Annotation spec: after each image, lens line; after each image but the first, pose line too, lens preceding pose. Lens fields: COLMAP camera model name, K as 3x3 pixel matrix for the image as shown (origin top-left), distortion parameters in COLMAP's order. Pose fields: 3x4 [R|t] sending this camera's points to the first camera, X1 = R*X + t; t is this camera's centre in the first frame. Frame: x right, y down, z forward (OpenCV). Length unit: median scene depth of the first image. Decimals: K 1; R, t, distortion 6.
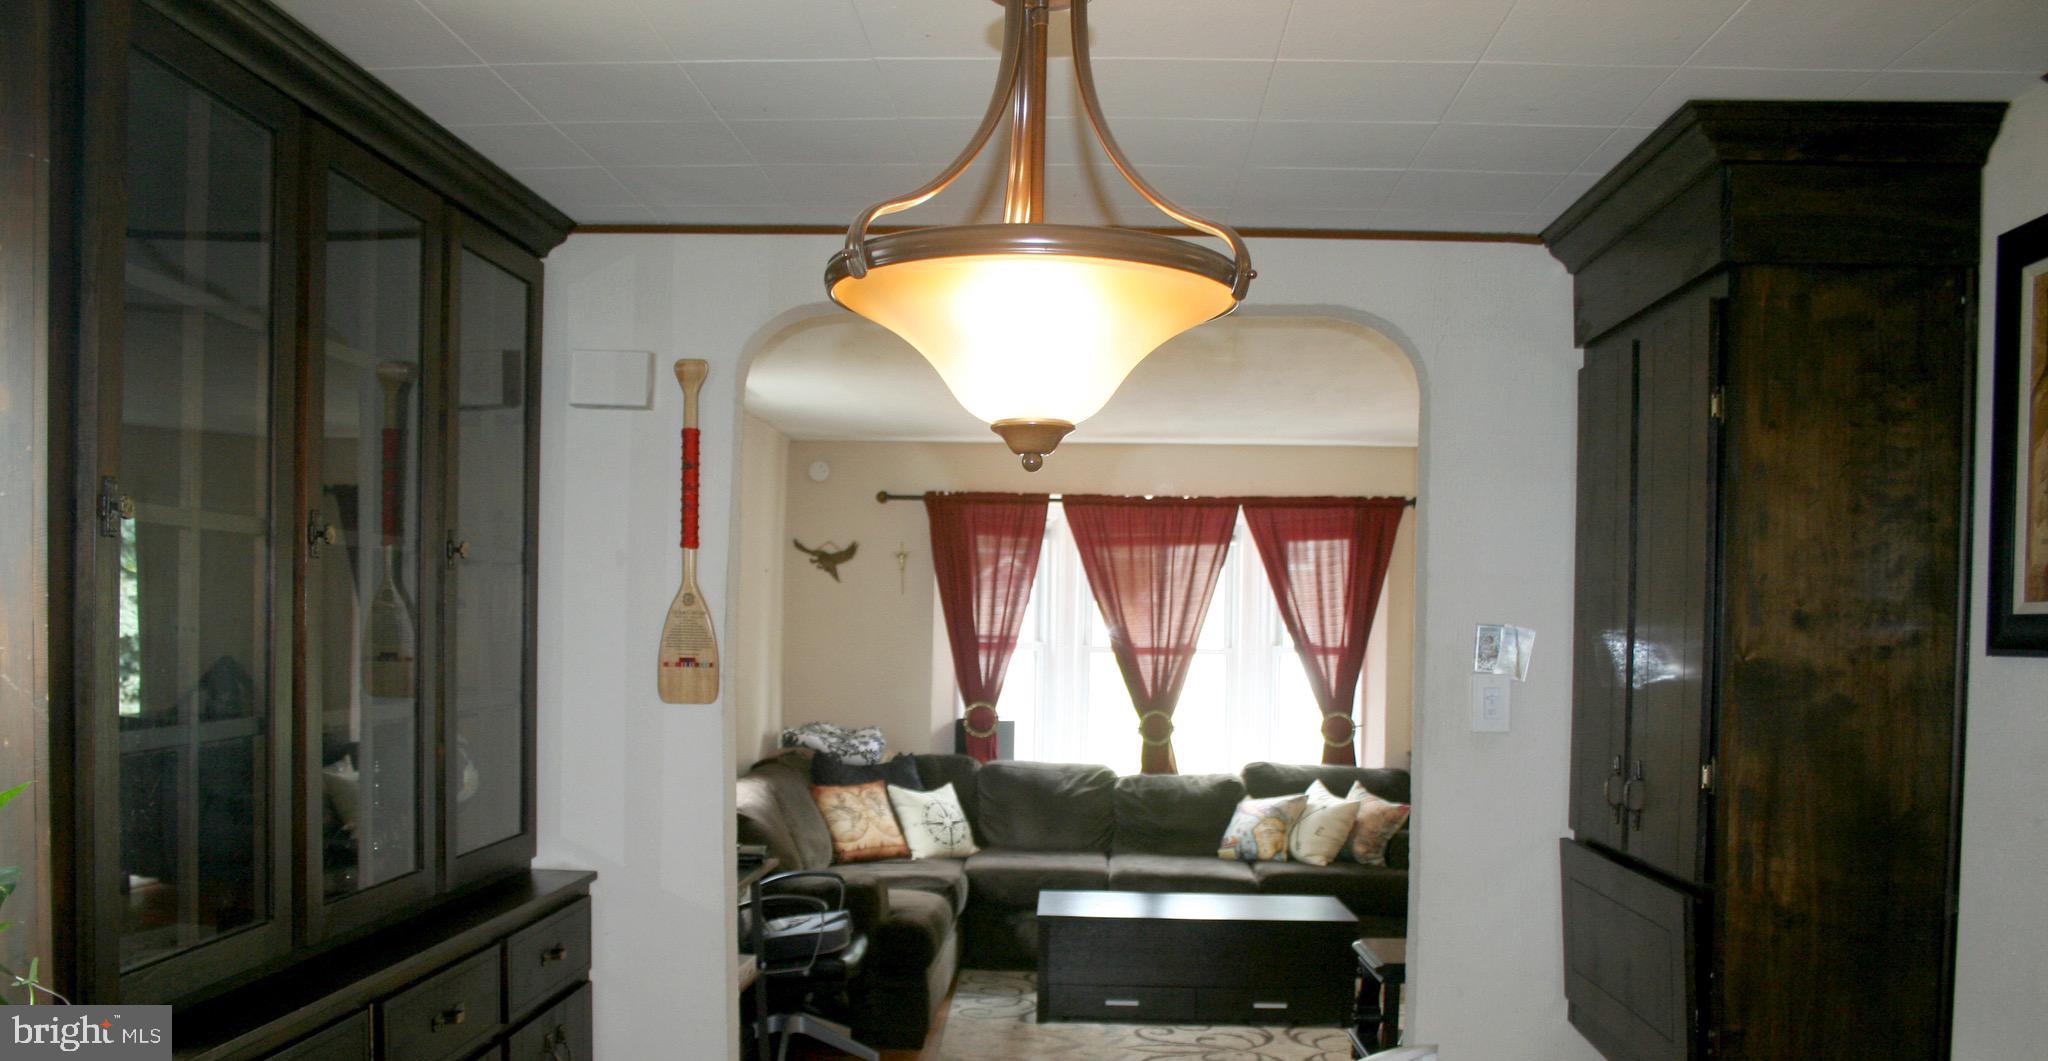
lens RADIAL K [[1680.9, 0, 1047.9], [0, 1680.9, 663.1], [0, 0, 1]] dist [-0.080497, 0.000068]
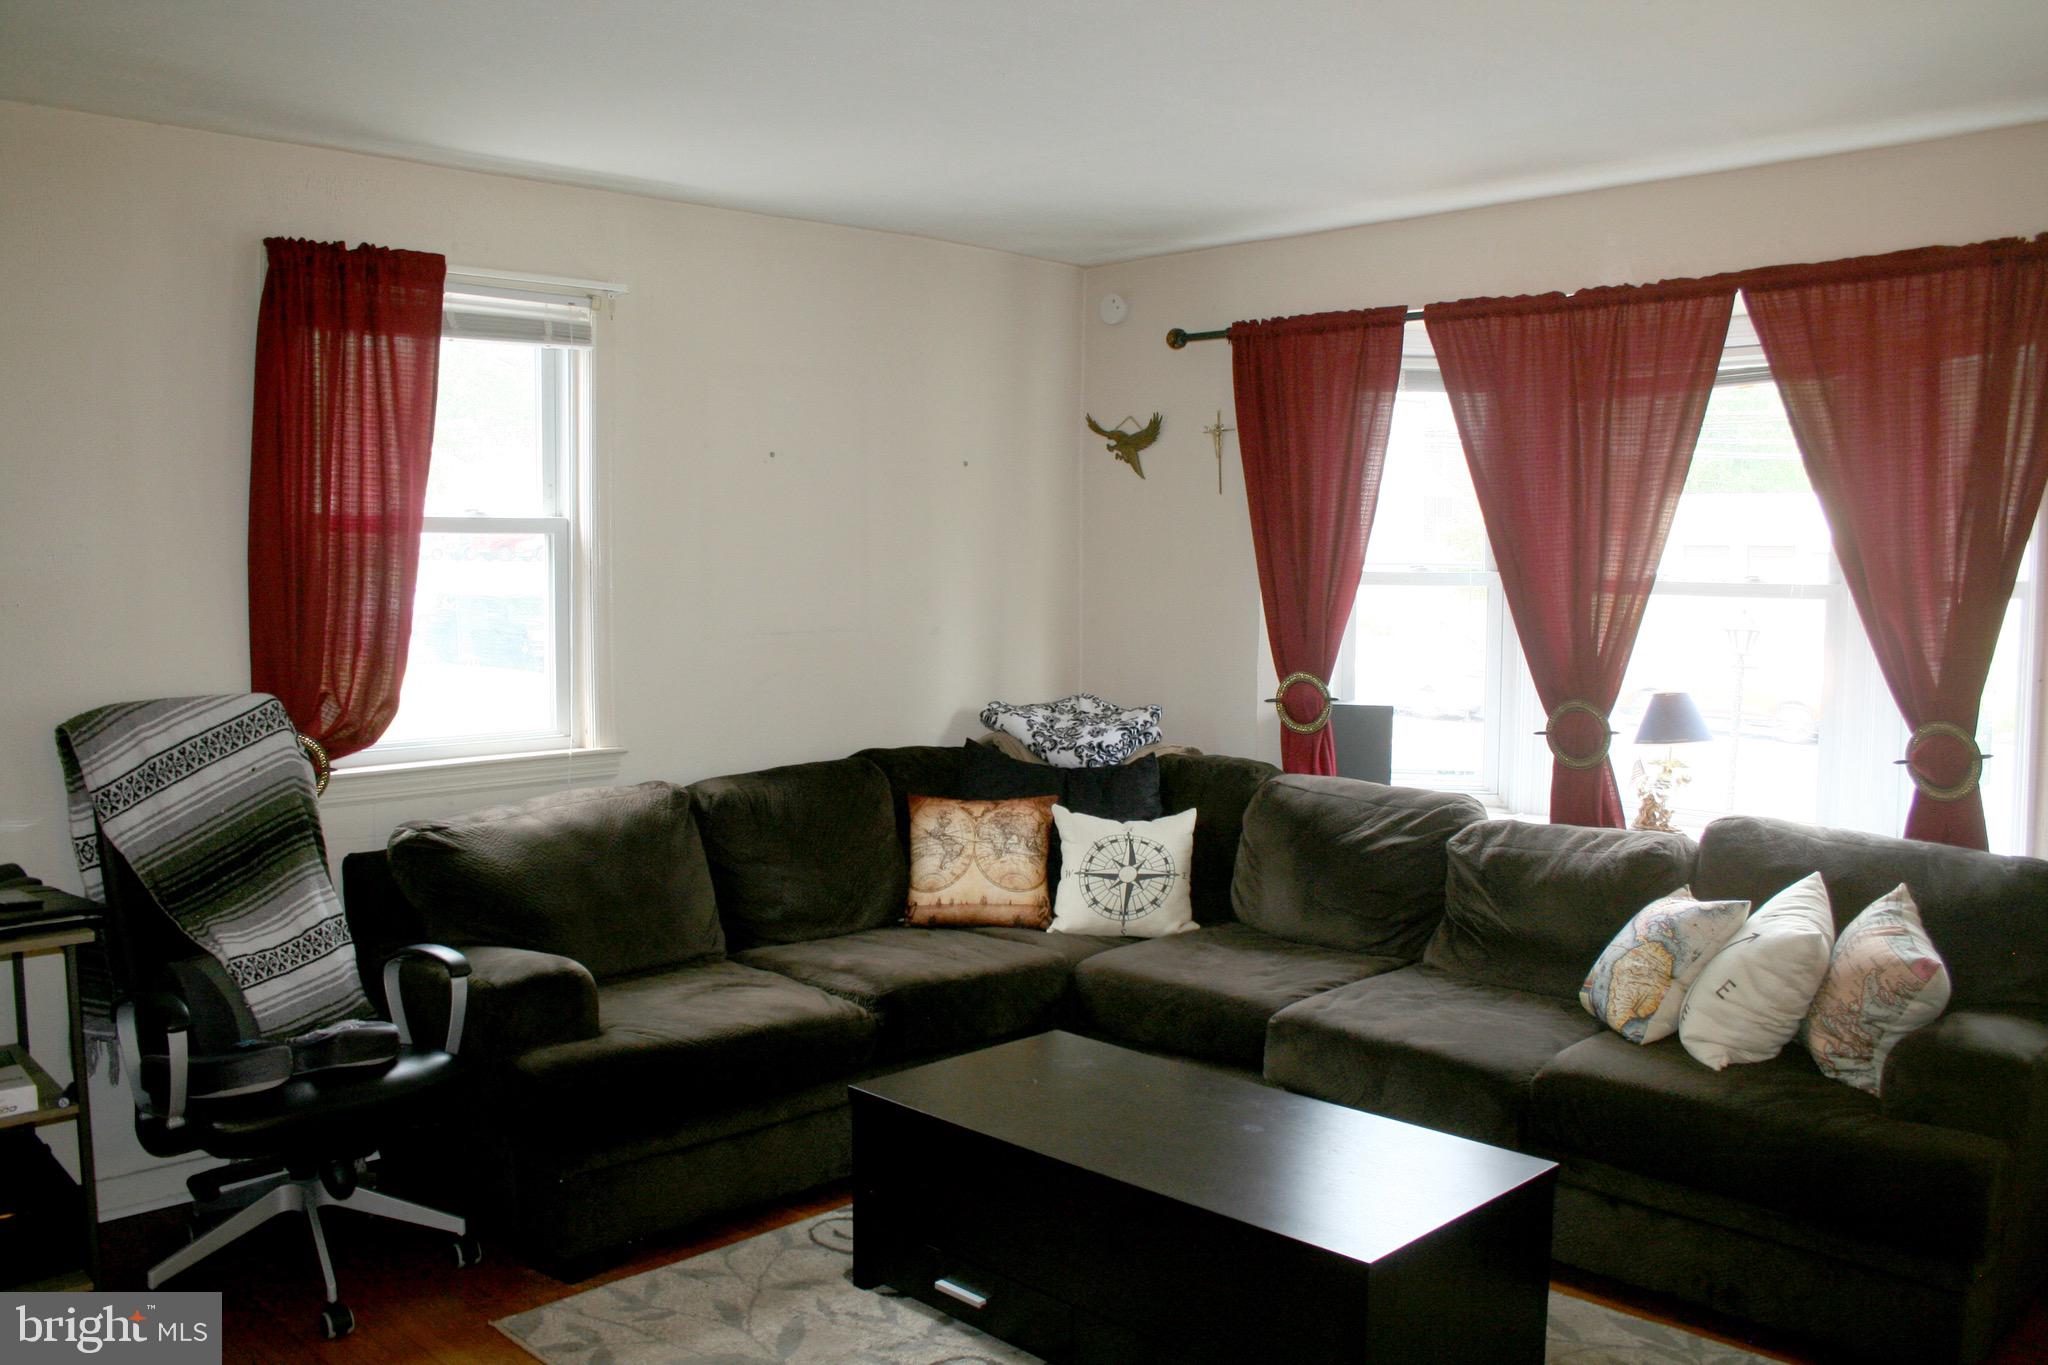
lens RADIAL K [[1702.4, 0, 1024.0], [0, 1702.4, 682.5], [0, 0, 1]] dist [-0.157515, 0.140142]
pose [[0.725215, 0.038898, -0.687423, 0.304794], [-0.007885, 0.998807, 0.048199, -0.001278], [0.688478, -0.029534, 0.724656, 0.516975]]
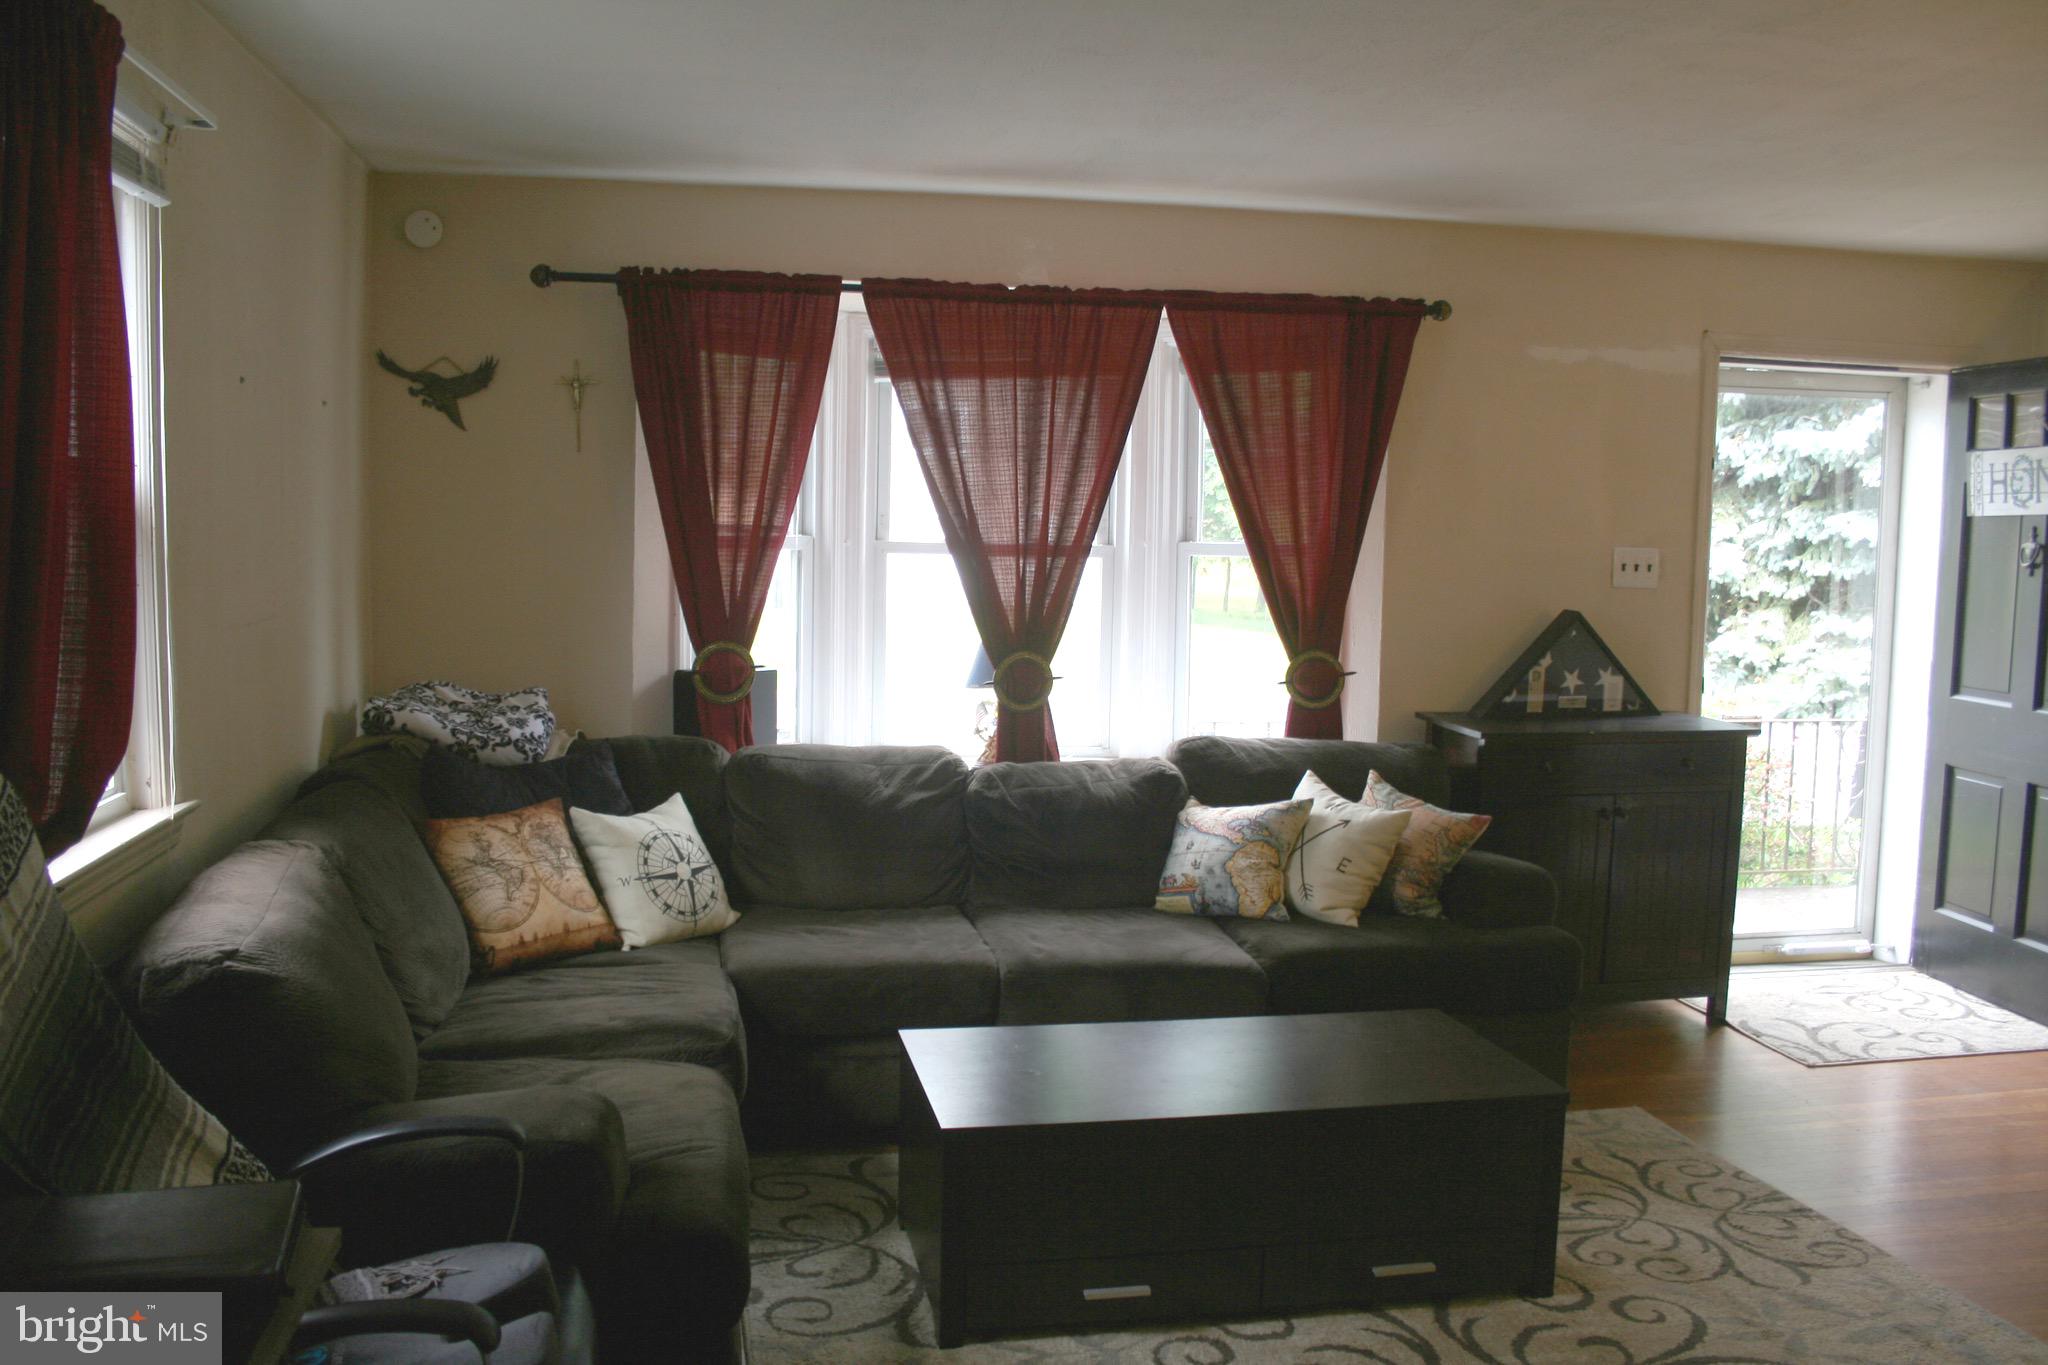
lens RADIAL K [[1702.4, 0, 1024.0], [0, 1702.4, 682.5], [0, 0, 1]] dist [-0.157515, 0.140142]
pose [[0.977869, -0.017684, 0.208467, -0.061608], [0.001660, 0.997046, 0.076790, -0.007052], [-0.209209, -0.074744, 0.975010, 0.429763]]
